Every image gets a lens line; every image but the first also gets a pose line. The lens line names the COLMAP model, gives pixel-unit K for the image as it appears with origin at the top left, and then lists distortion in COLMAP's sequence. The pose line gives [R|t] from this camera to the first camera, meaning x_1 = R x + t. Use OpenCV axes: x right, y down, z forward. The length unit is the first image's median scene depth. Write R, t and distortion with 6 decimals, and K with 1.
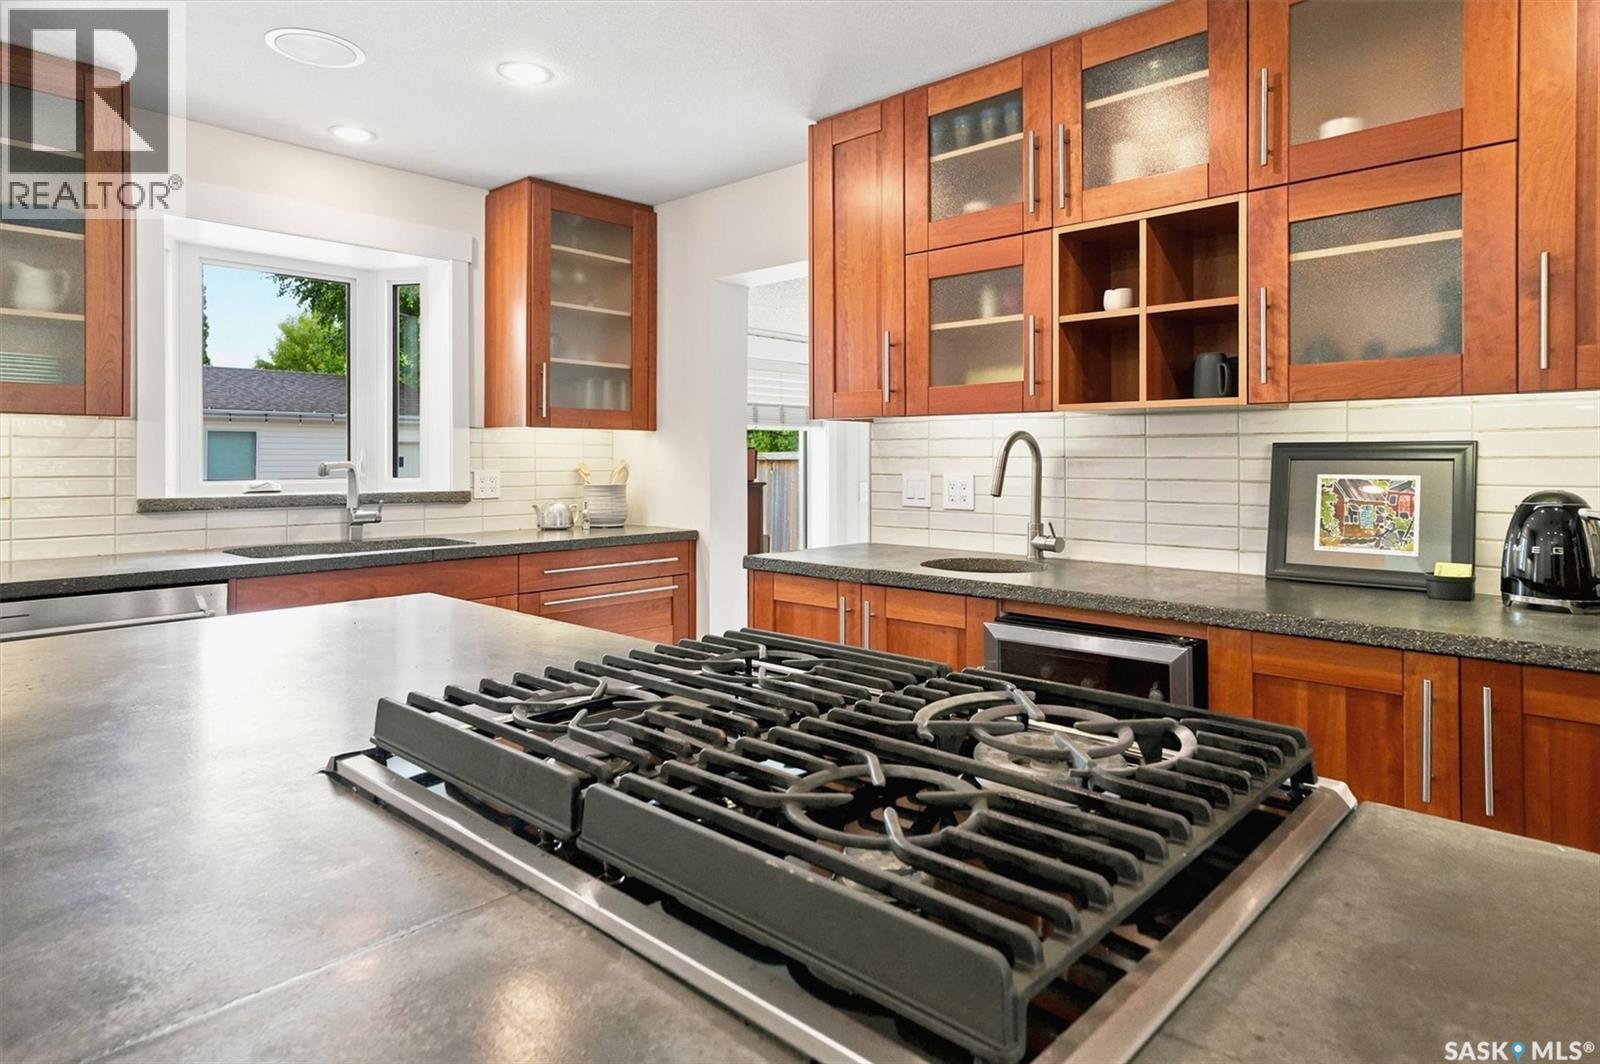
lens RADIAL K [[929.7, 0, 793.7], [0, 929.7, 456.0], [0, 0, 1]] dist [0.018091, -0.000338]
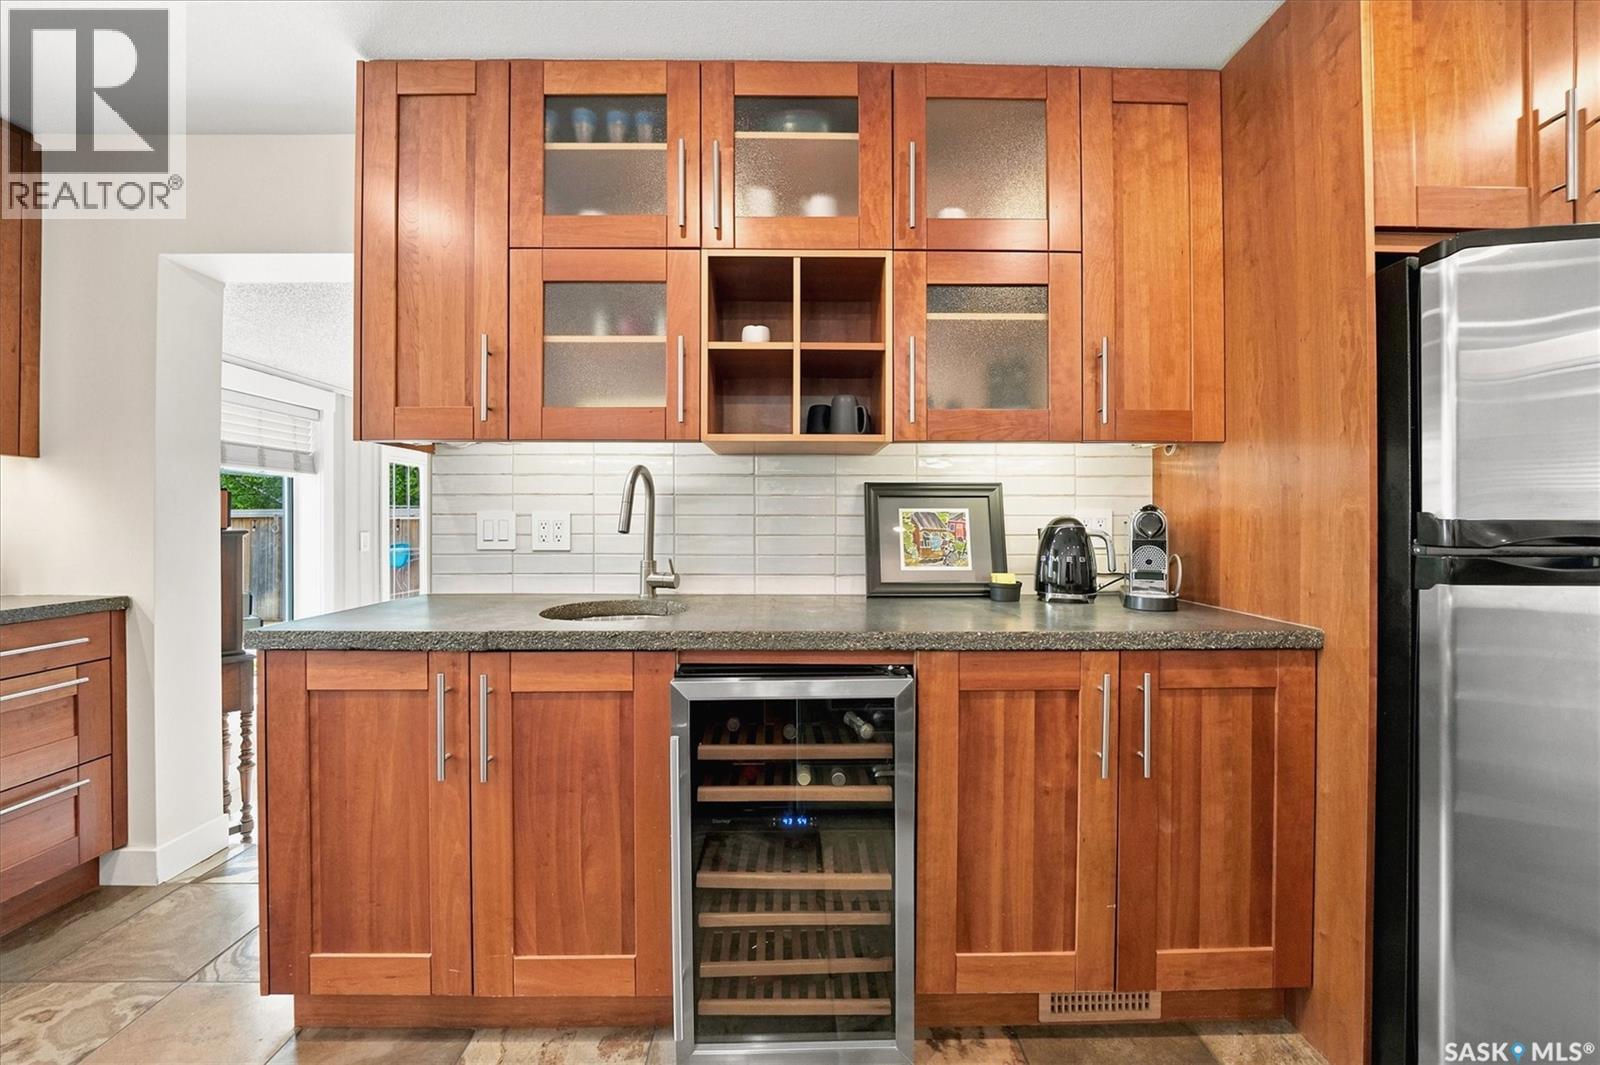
lens RADIAL K [[595.0, 0, 801.7], [0, 595.0, 519.4], [0, 0, 1]] dist [-0.018300, 0.000343]
pose [[0.714911, 0.000985, 0.699214, -0.072924], [-0.001442, 0.999999, 0.000066, 0.032198], [-0.699214, -0.001055, 0.714912, 0.501285]]
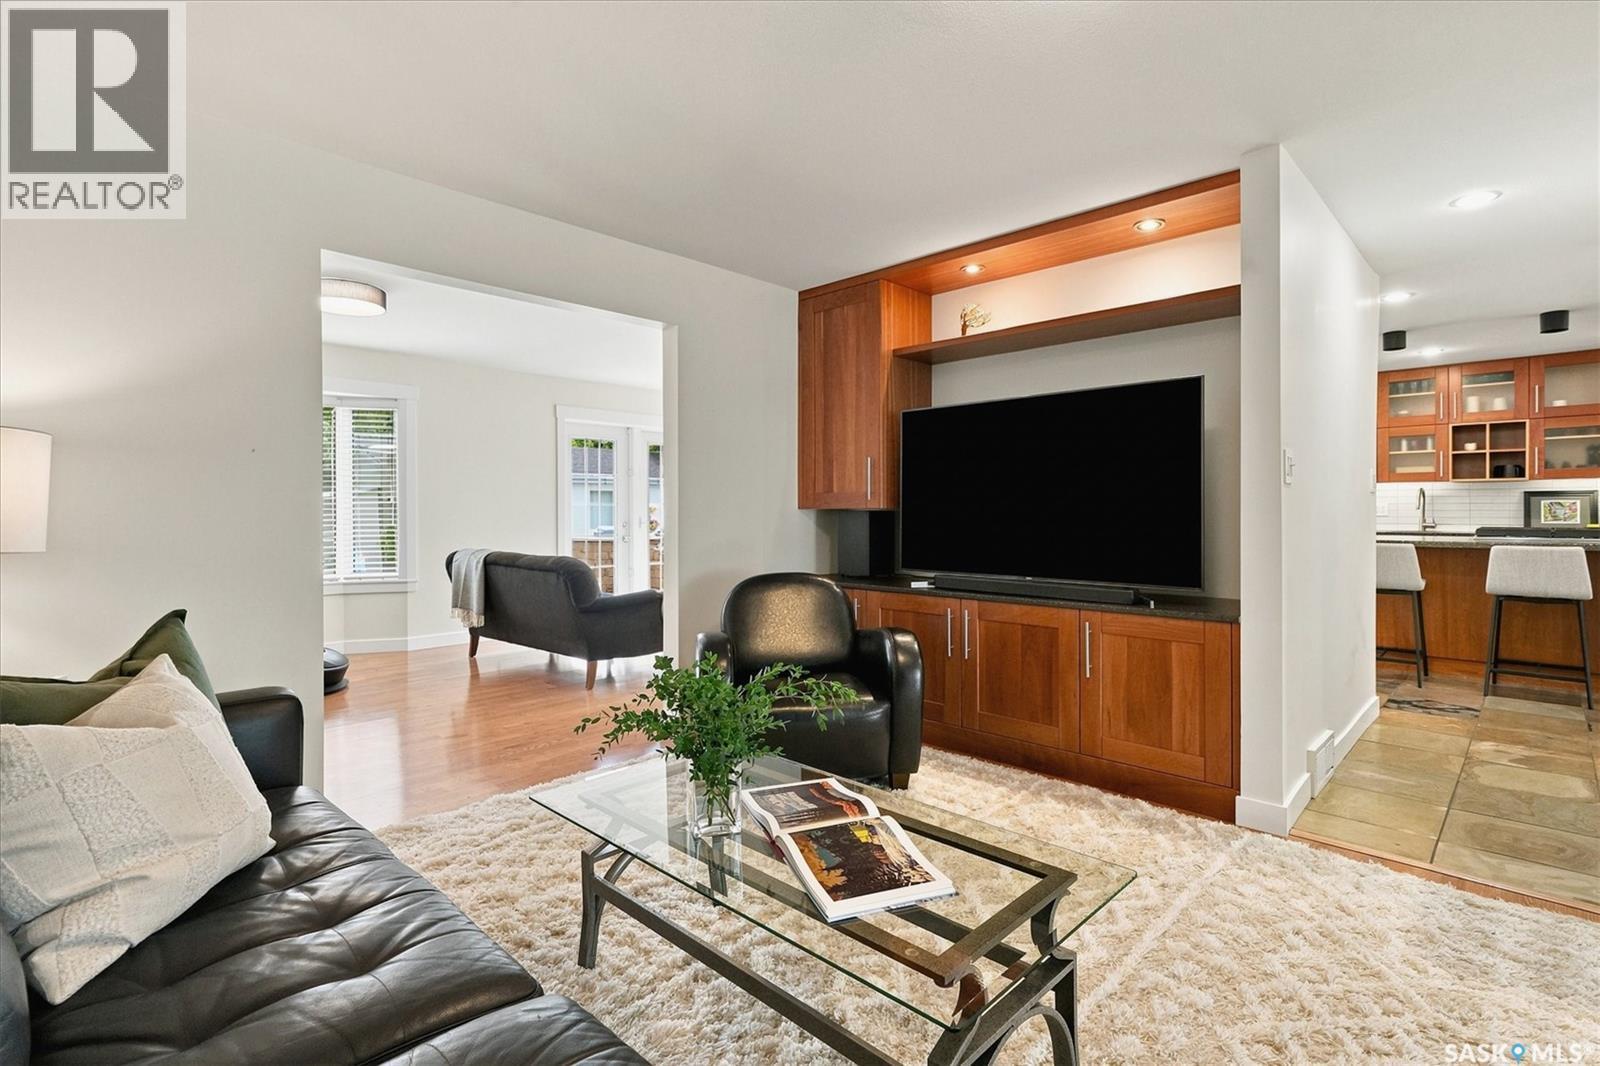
lens RADIAL K [[738.3, 0, 805.2], [0, 738.3, 511.0], [0, 0, 1]] dist [0.000903, 0.000473]
pose [[0.999816, 0.000182, -0.019163, -1.903420], [-0.000267, 0.999990, -0.004452, 0.066041], [0.019162, 0.004457, 0.999806, -1.593690]]
